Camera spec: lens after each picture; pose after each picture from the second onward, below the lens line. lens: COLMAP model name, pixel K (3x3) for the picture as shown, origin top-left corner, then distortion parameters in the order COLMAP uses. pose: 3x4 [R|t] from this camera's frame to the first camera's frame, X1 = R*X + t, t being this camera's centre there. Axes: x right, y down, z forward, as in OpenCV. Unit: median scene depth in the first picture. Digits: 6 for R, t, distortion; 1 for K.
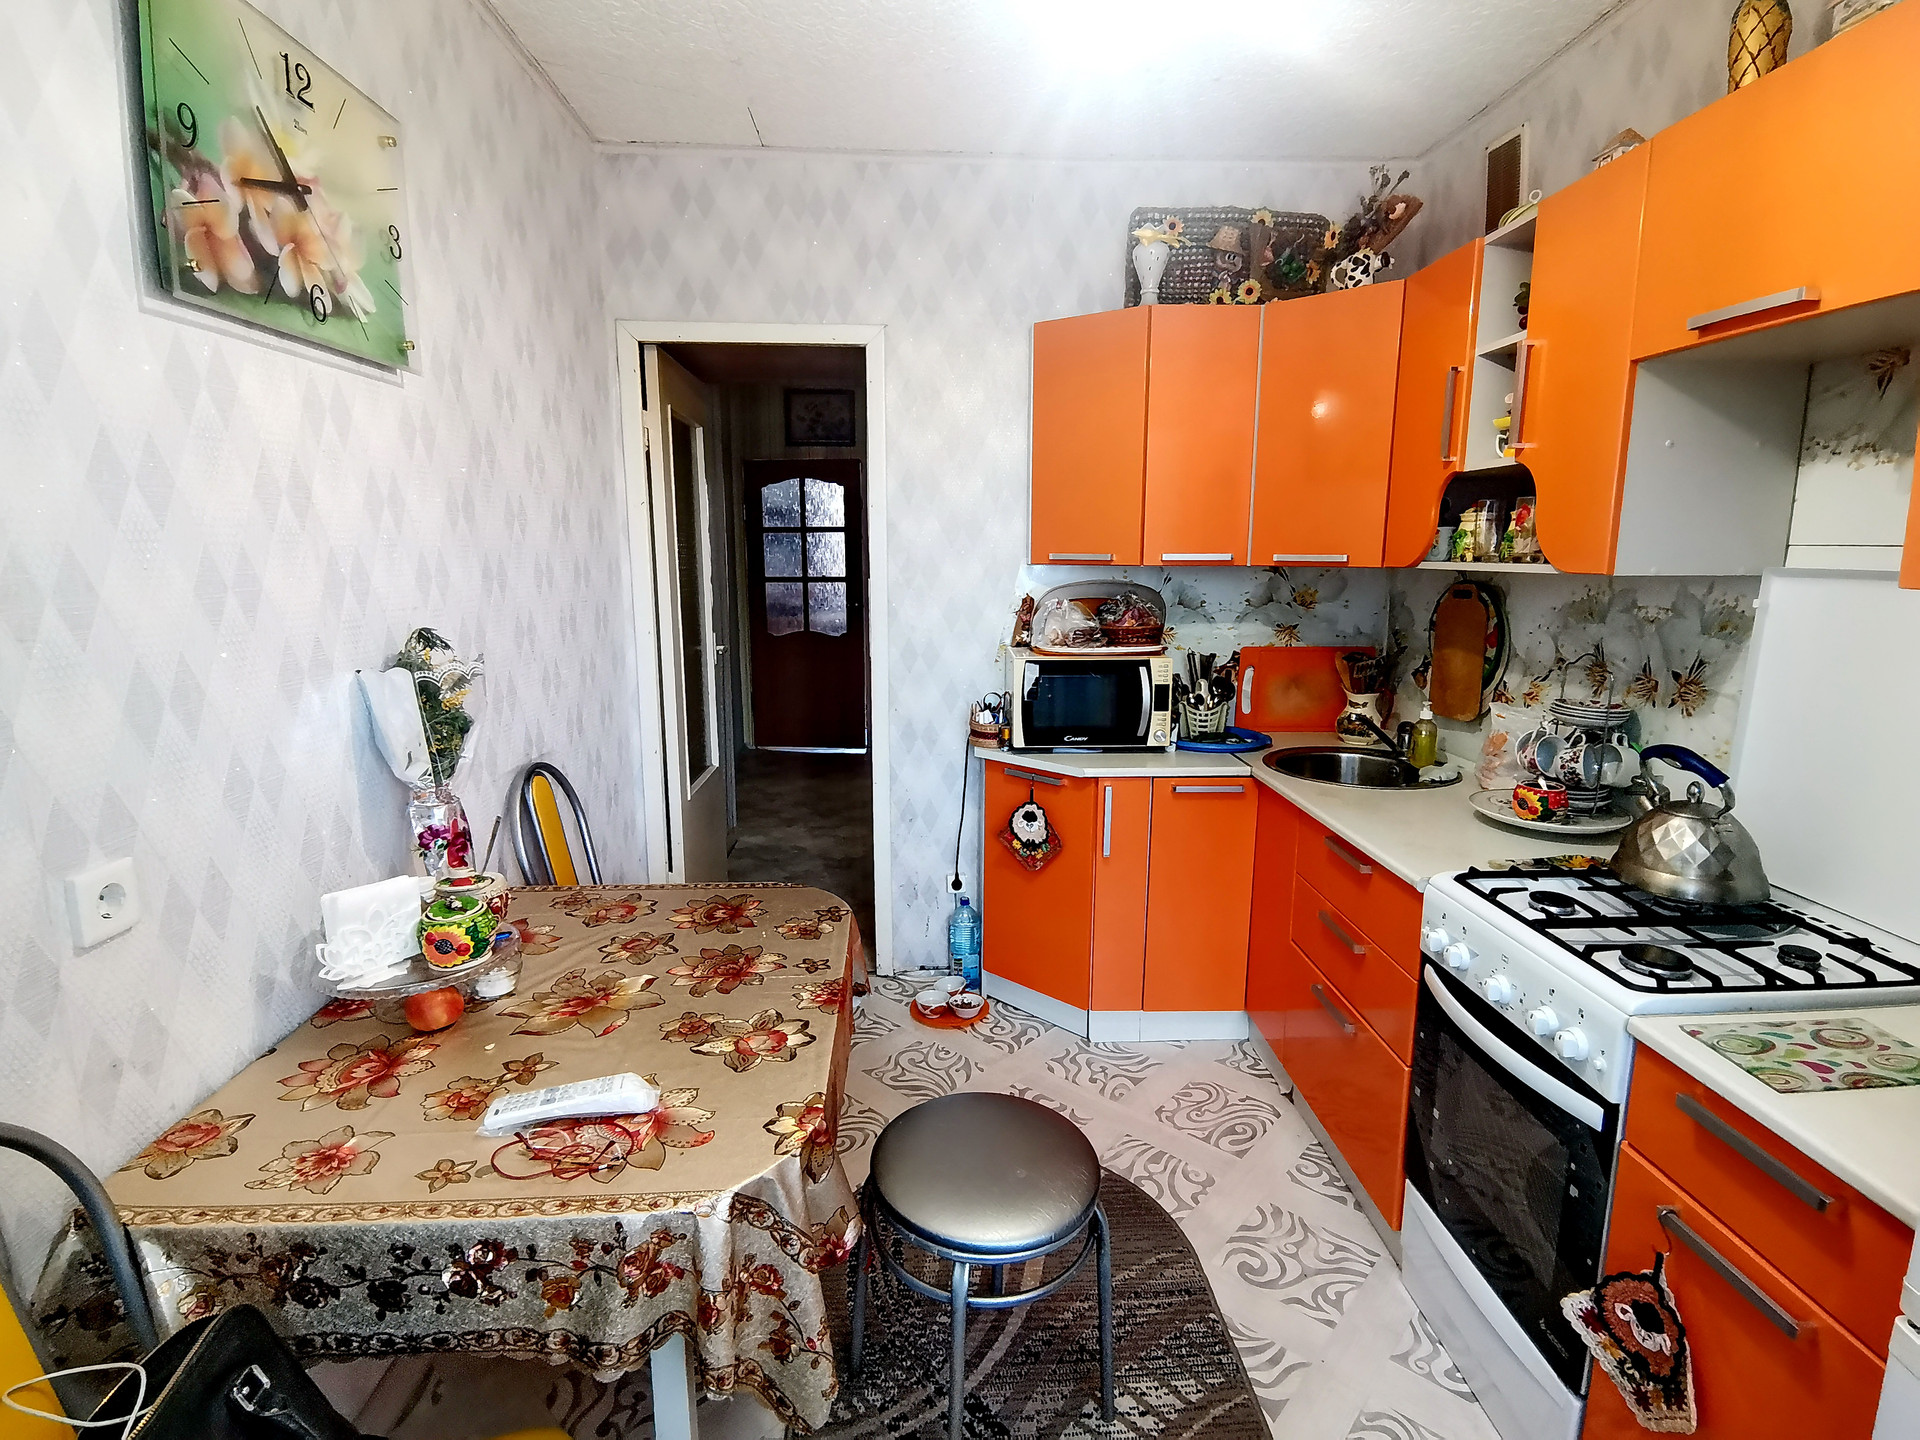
lens RADIAL K [[932.1, 0, 962.9], [0, 932.1, 722.6], [0, 0, 1]] dist [0.006149, -0.011493]
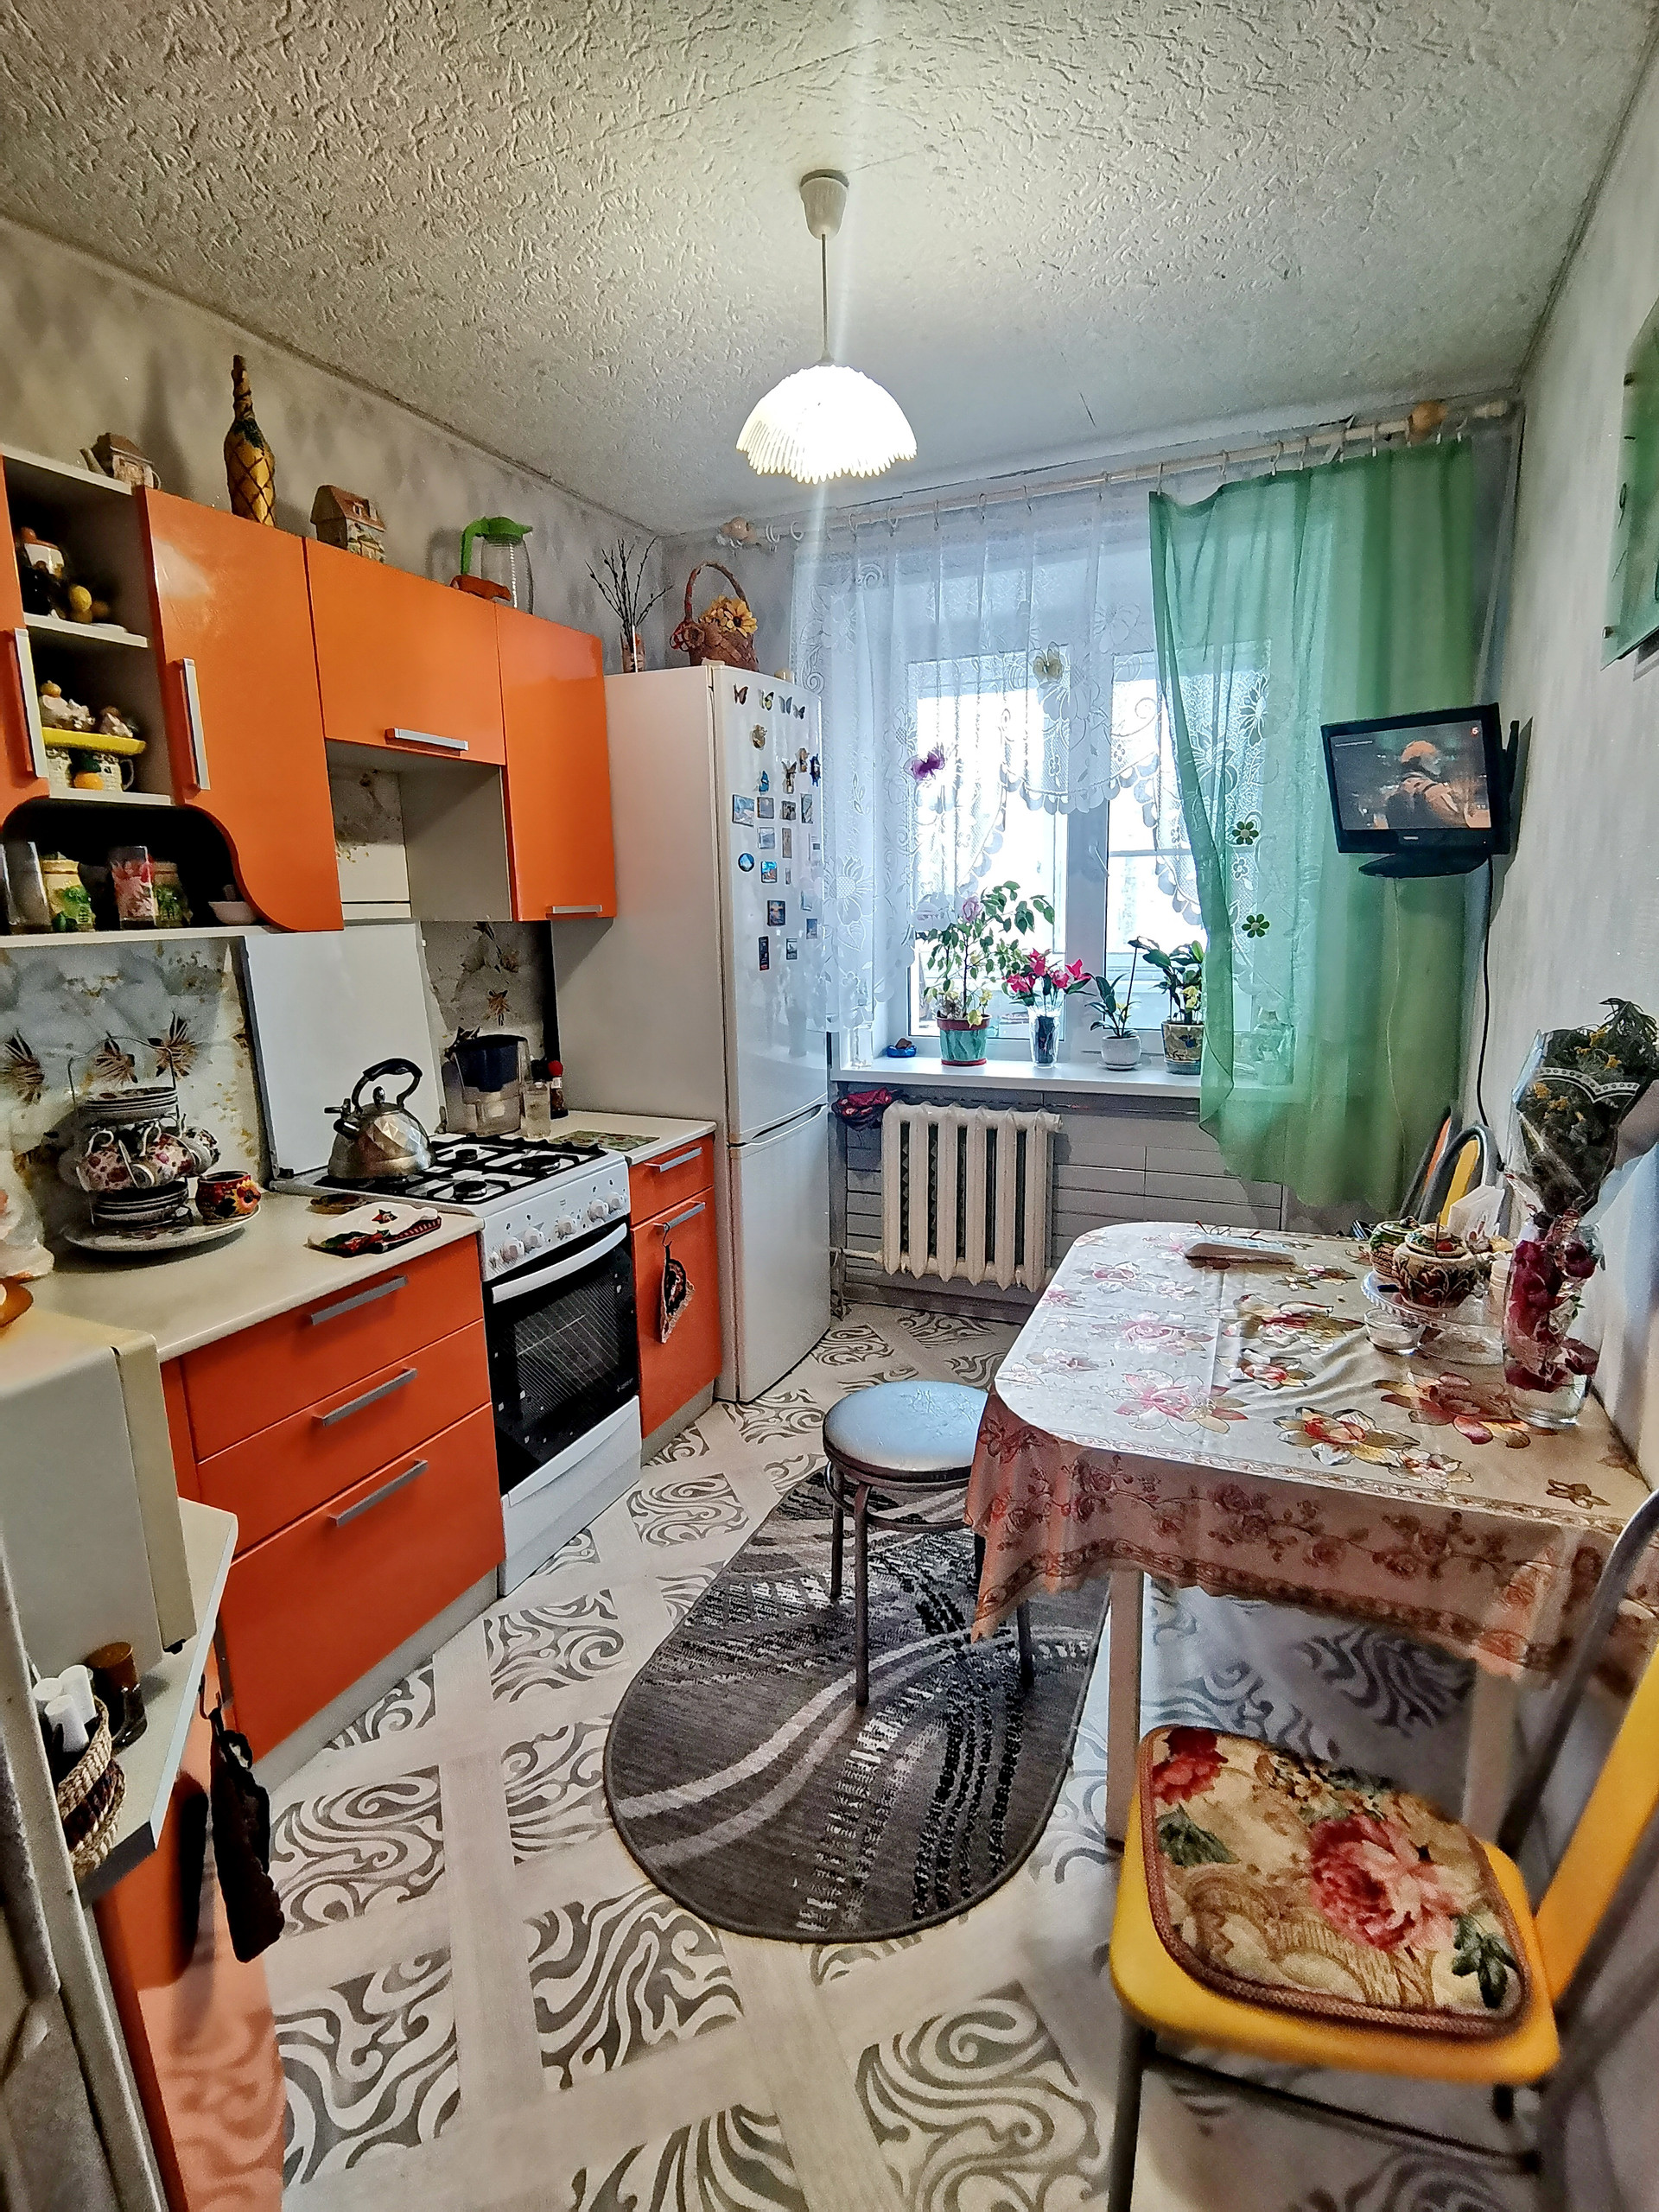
lens RADIAL K [[1073.9, 0, 836.7], [0, 1073.9, 1115.0], [0, 0, 1]] dist [0.006149, -0.011493]
pose [[-0.898182, -0.069427, 0.434107, -0.342757], [0.101324, 0.928175, 0.358086, -0.295056], [-0.427788, 0.365611, -0.826635, 1.580698]]
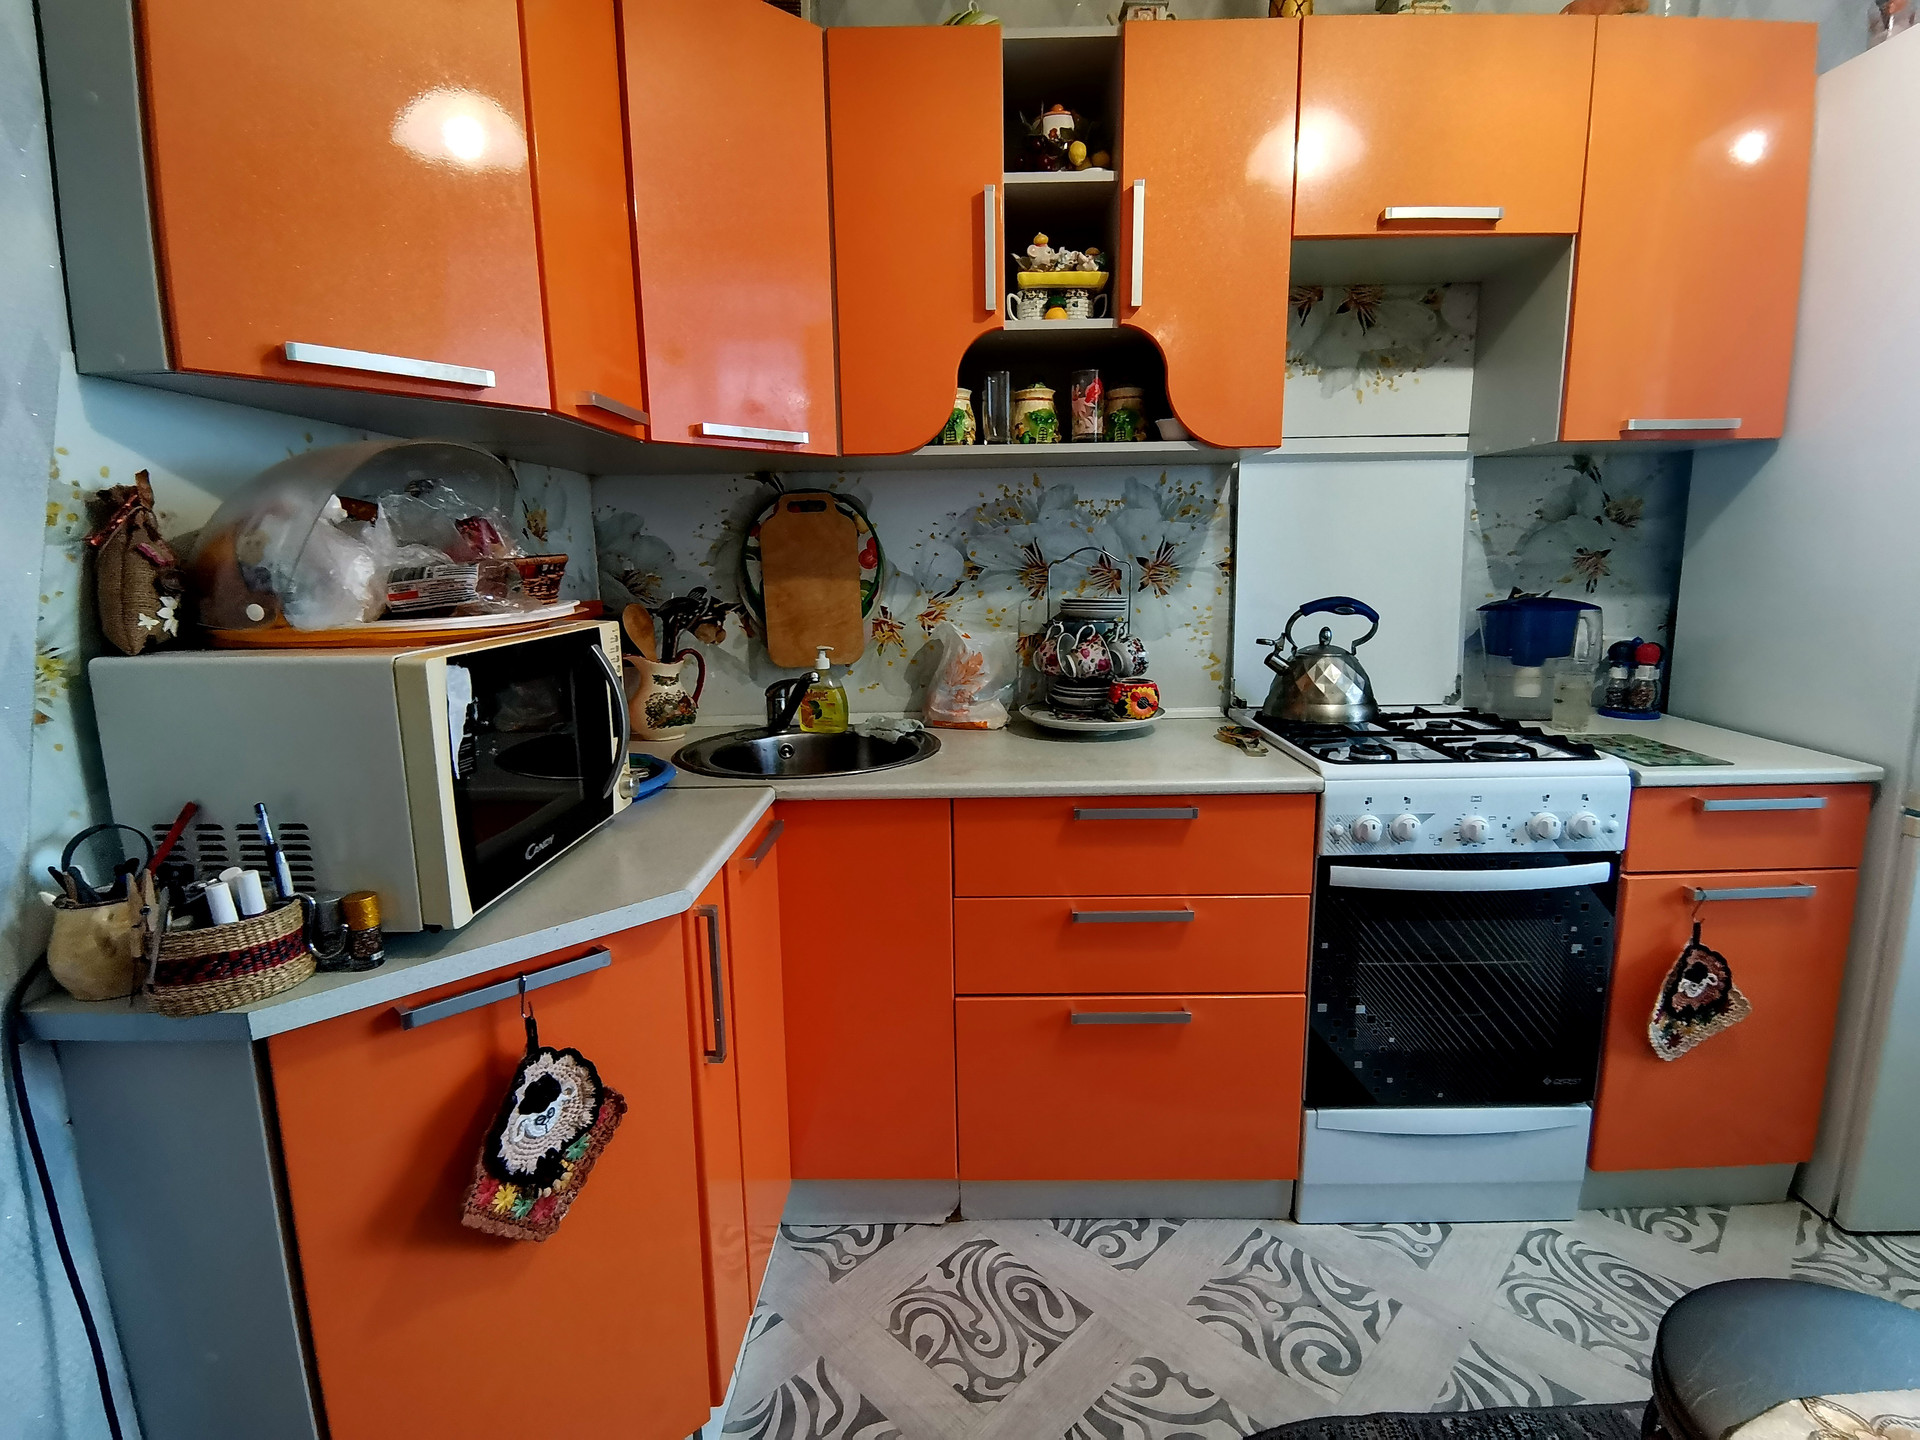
lens RADIAL K [[932.1, 0, 960.9], [0, 932.1, 719.6], [0, 0, 1]] dist [0.006149, -0.011493]
pose [[0.049244, -0.175233, 0.983295, -0.340683], [0.199546, 0.966367, 0.162223, -0.086760], [-0.978650, 0.188224, 0.082555, 1.107570]]
